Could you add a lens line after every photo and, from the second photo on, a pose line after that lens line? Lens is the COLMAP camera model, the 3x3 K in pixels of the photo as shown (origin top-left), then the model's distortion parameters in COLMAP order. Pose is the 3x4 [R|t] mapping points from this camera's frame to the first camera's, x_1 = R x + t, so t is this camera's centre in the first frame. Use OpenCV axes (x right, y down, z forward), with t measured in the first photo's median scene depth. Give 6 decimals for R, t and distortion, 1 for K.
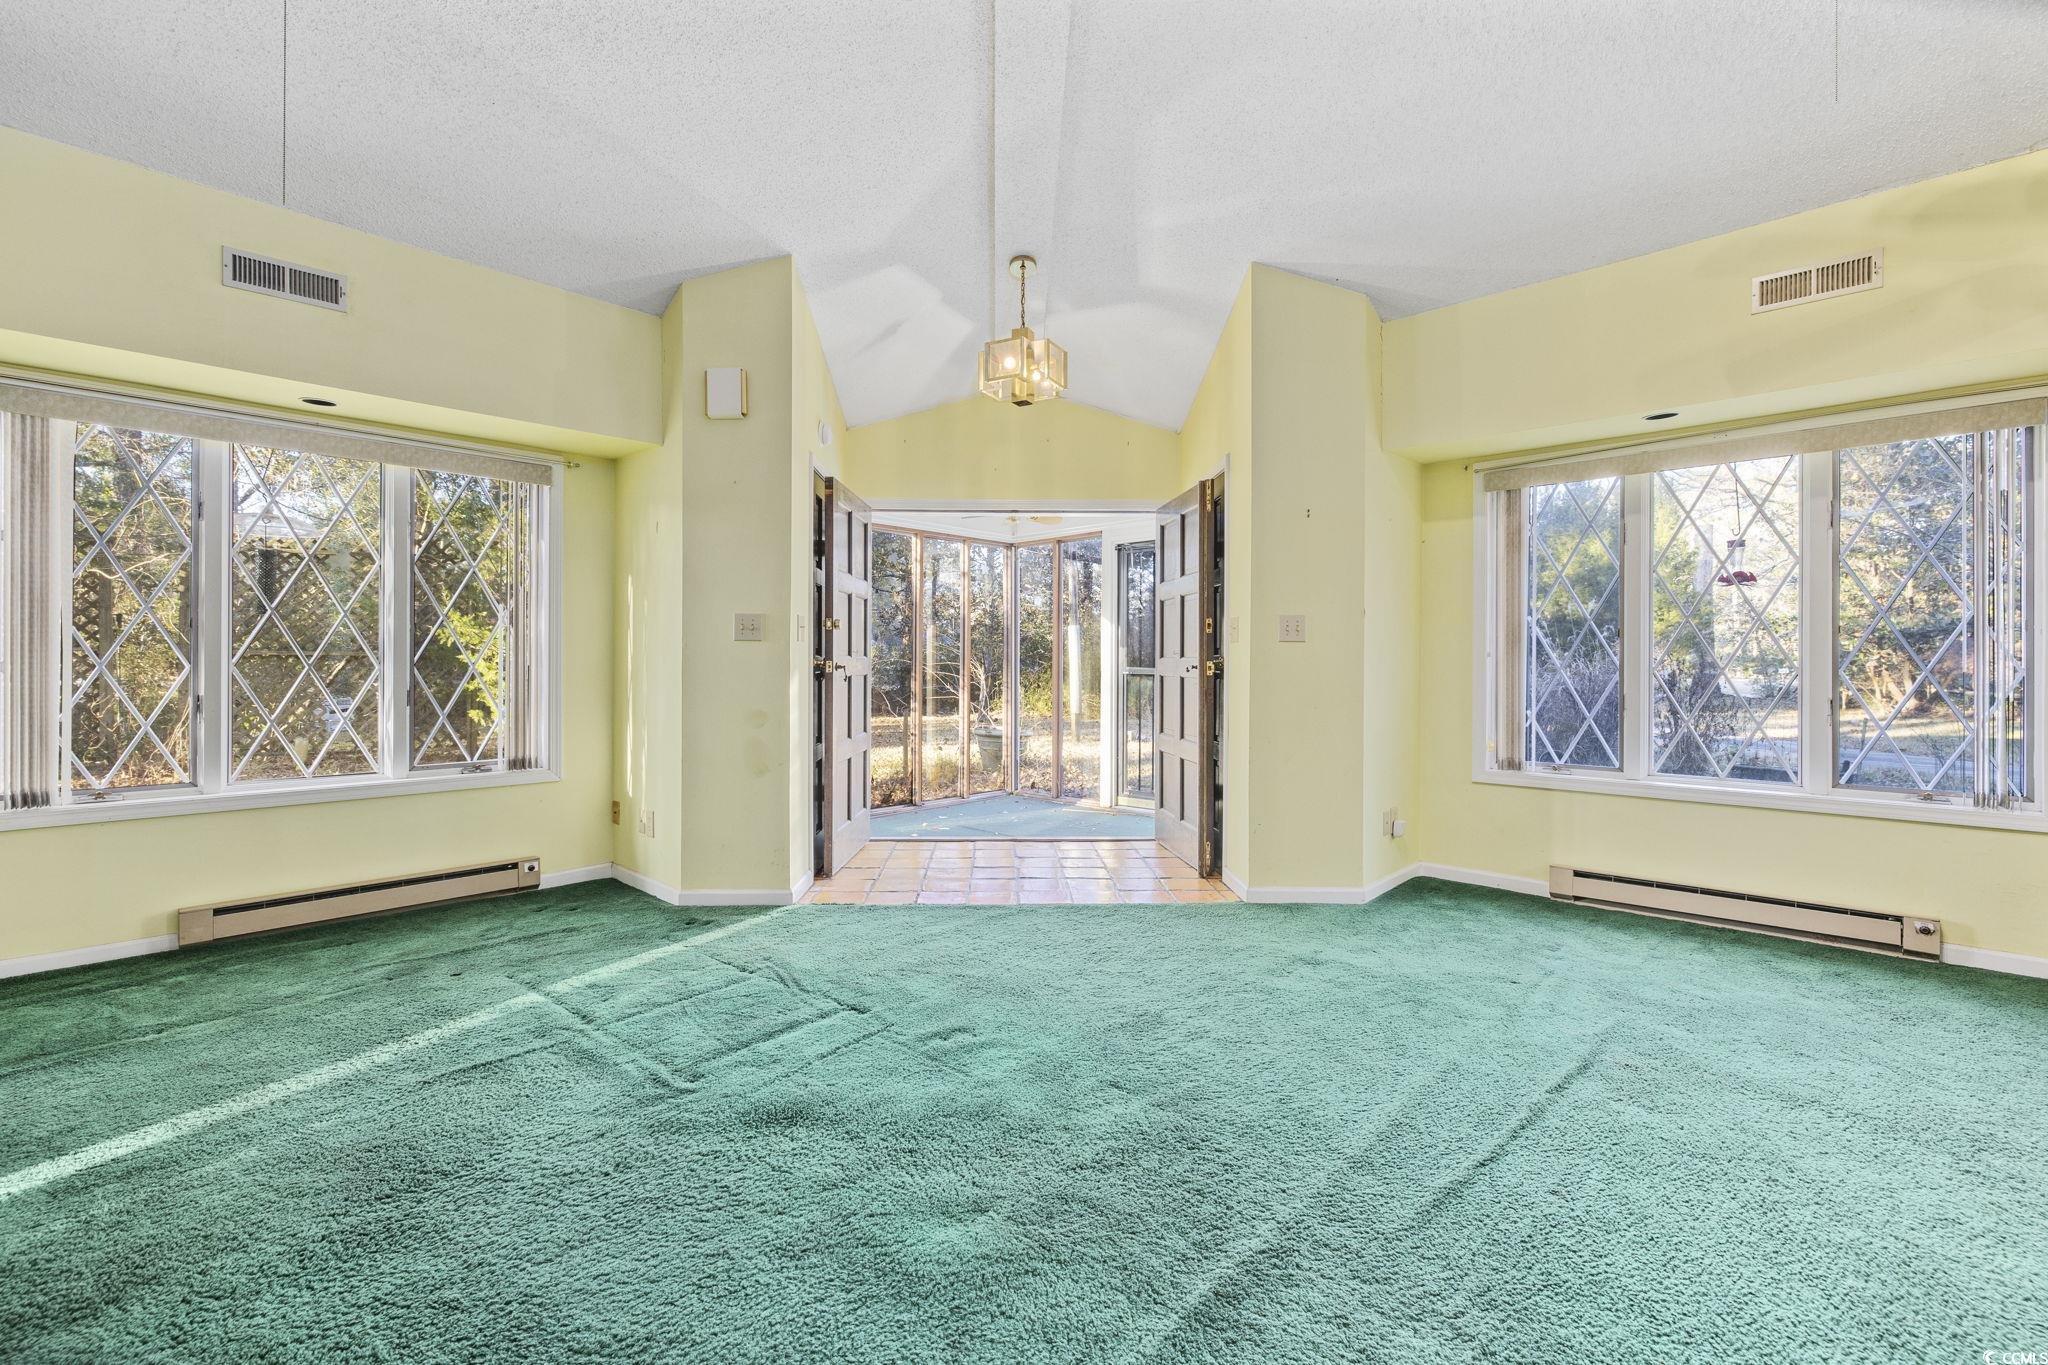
lens RADIAL K [[864.4, 0, 1026.7], [0, 864.4, 671.5], [0, 0, 1]] dist [-0.000159, -0.000861]
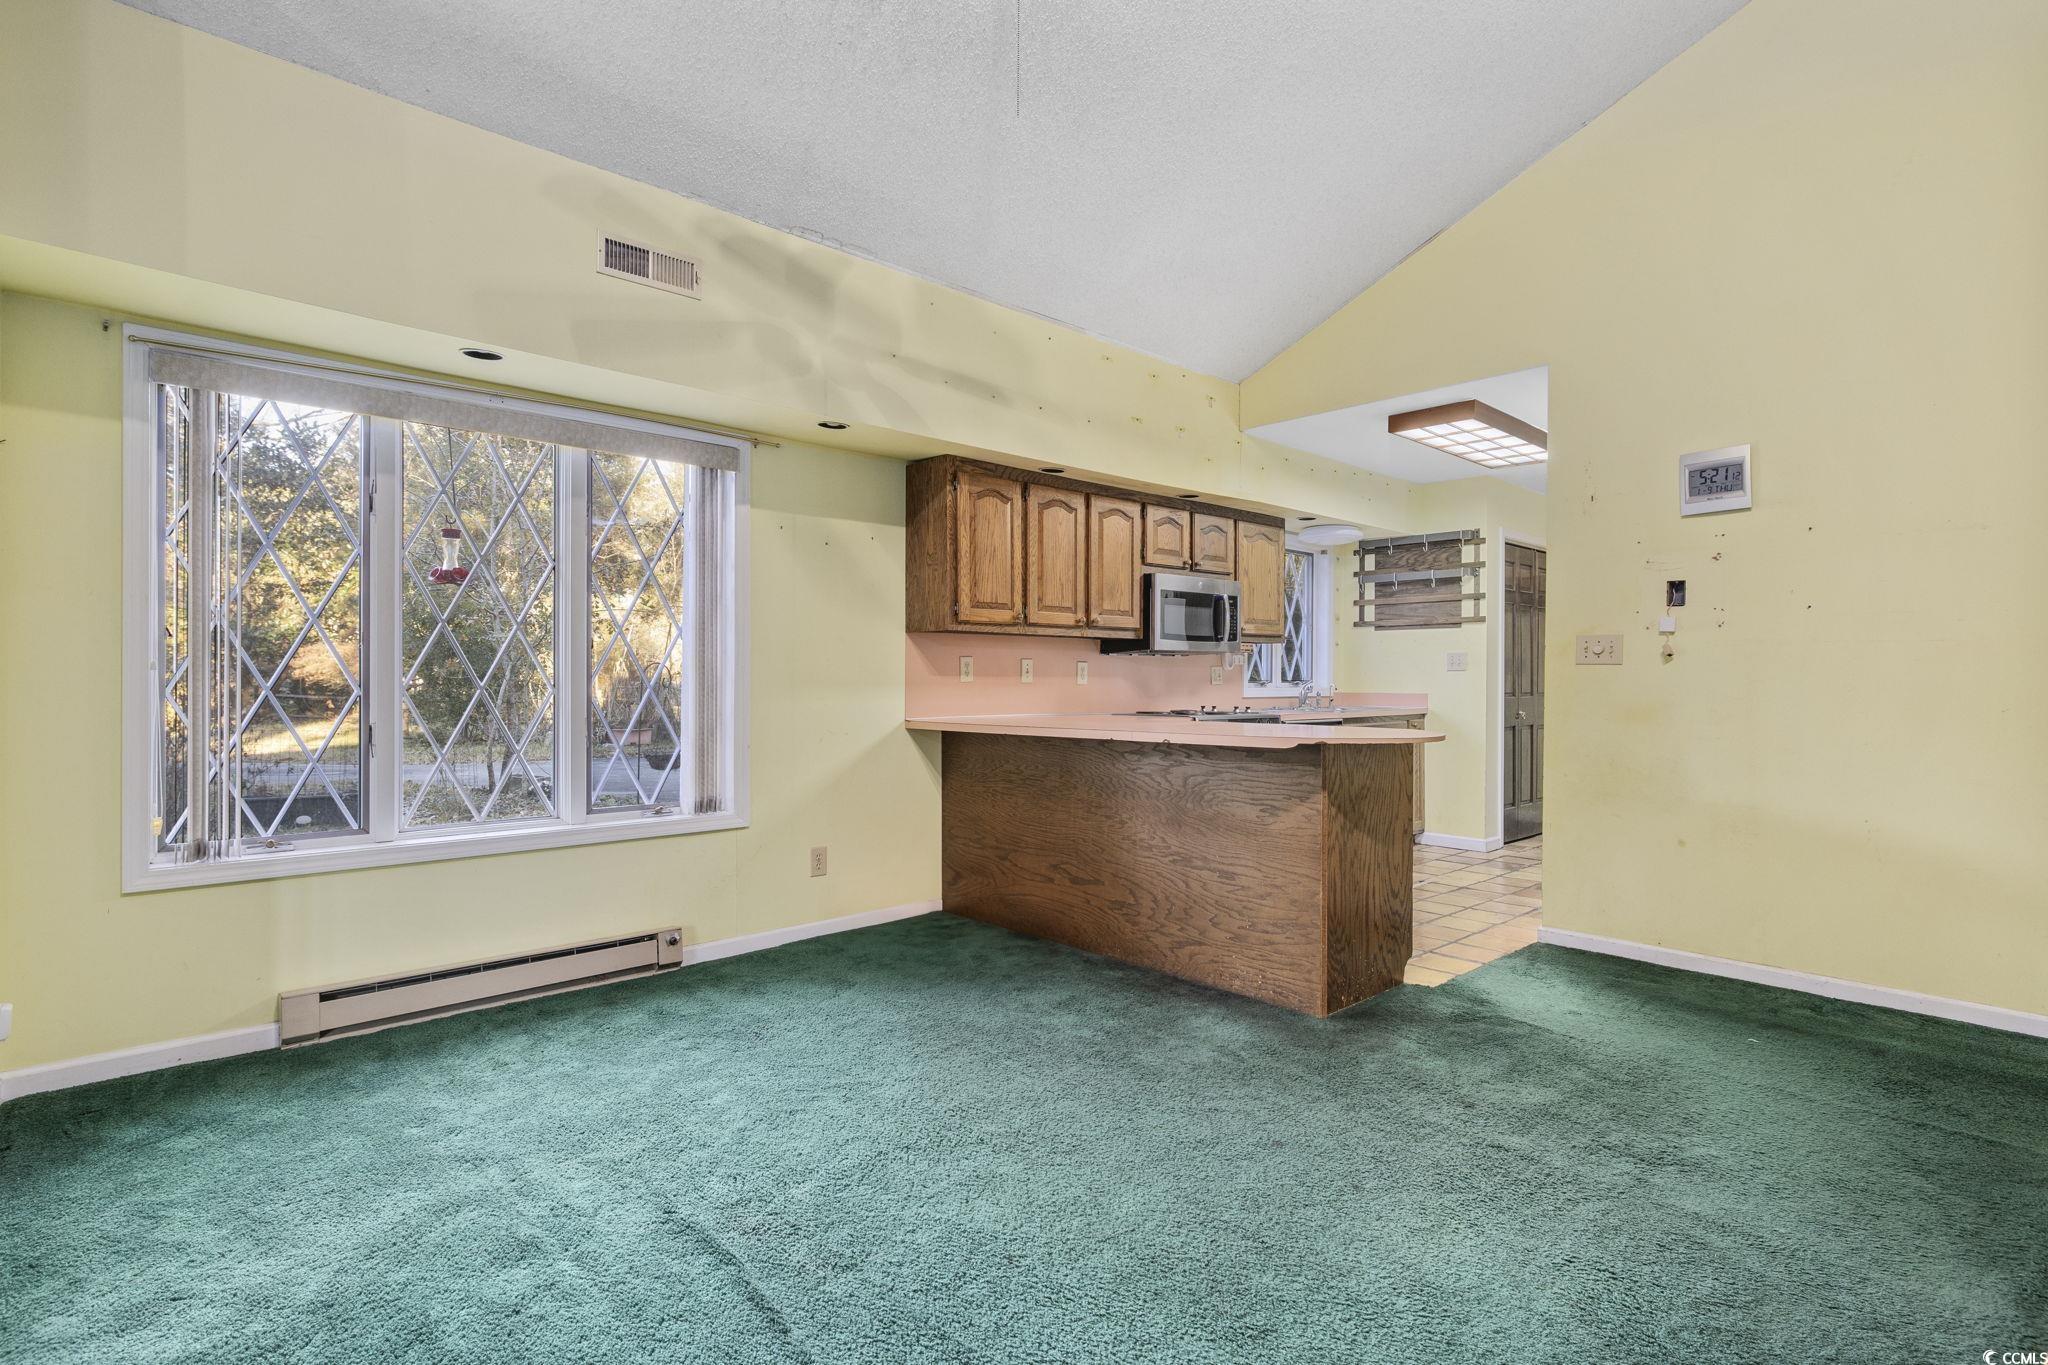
lens RADIAL K [[994.4, 0, 1015.9], [0, 994.4, 679.1], [0, 0, 1]] dist [-0.001687, 0.001724]
pose [[0.087227, -0.005372, 0.996174, -0.098421], [0.001413, 0.999985, 0.005269, -0.017614], [-0.996187, 0.000948, 0.087233, 0.493190]]
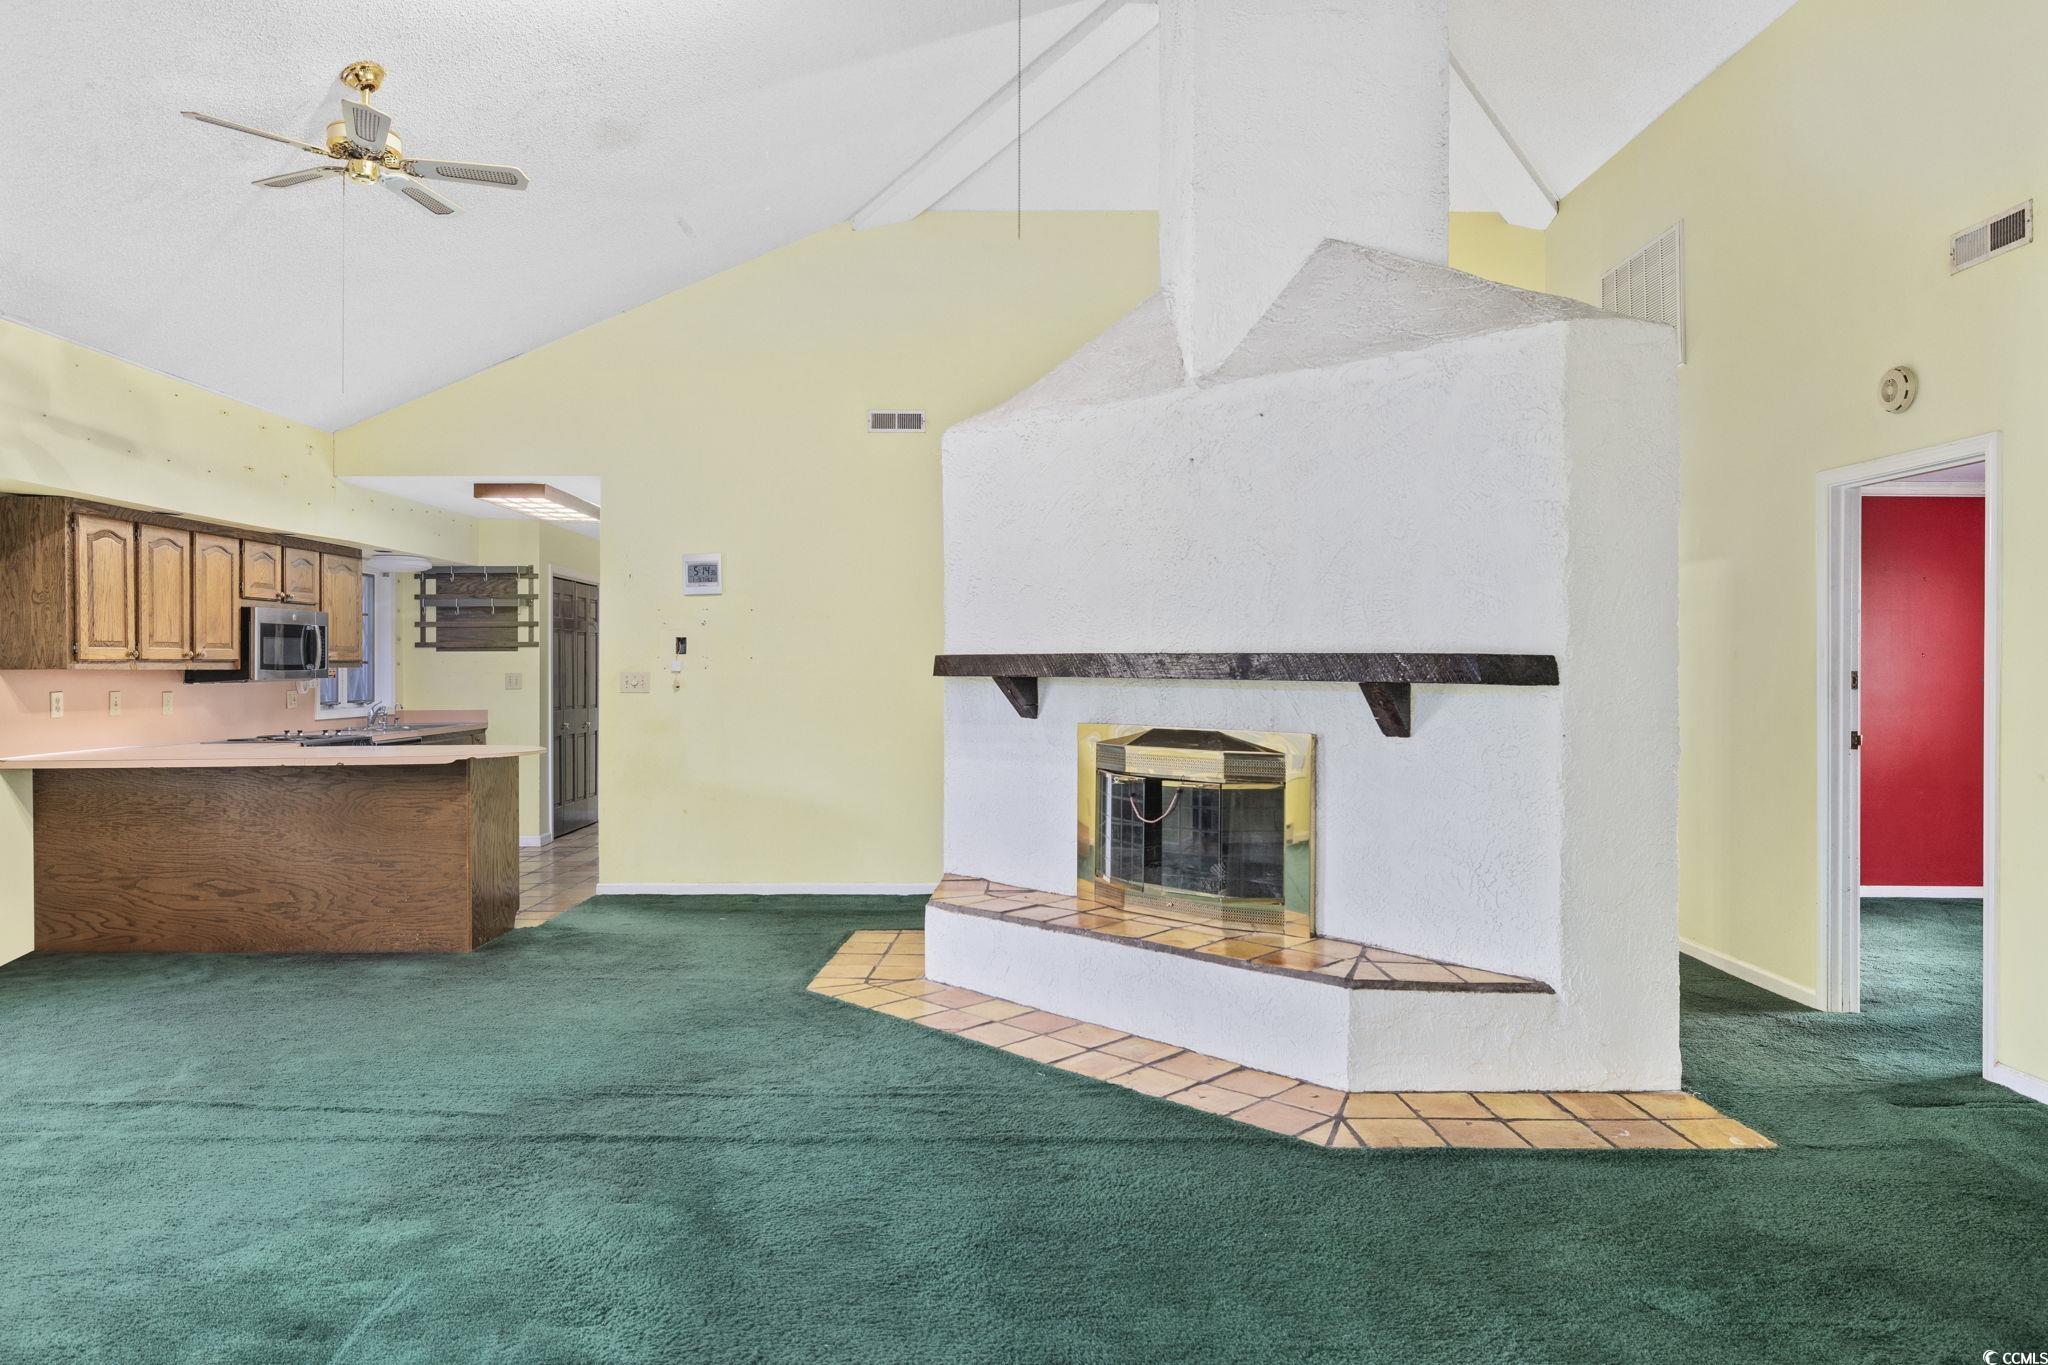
lens RADIAL K [[1280.8, 0, 1005.9], [0, 1280.8, 669.7], [0, 0, 1]] dist [-0.002502, -0.001041]
pose [[-0.680109, -0.001736, 0.733109, -0.937655], [0.003964, 0.999974, 0.006045, -0.082065], [-0.733100, 0.007017, -0.680085, 0.952826]]
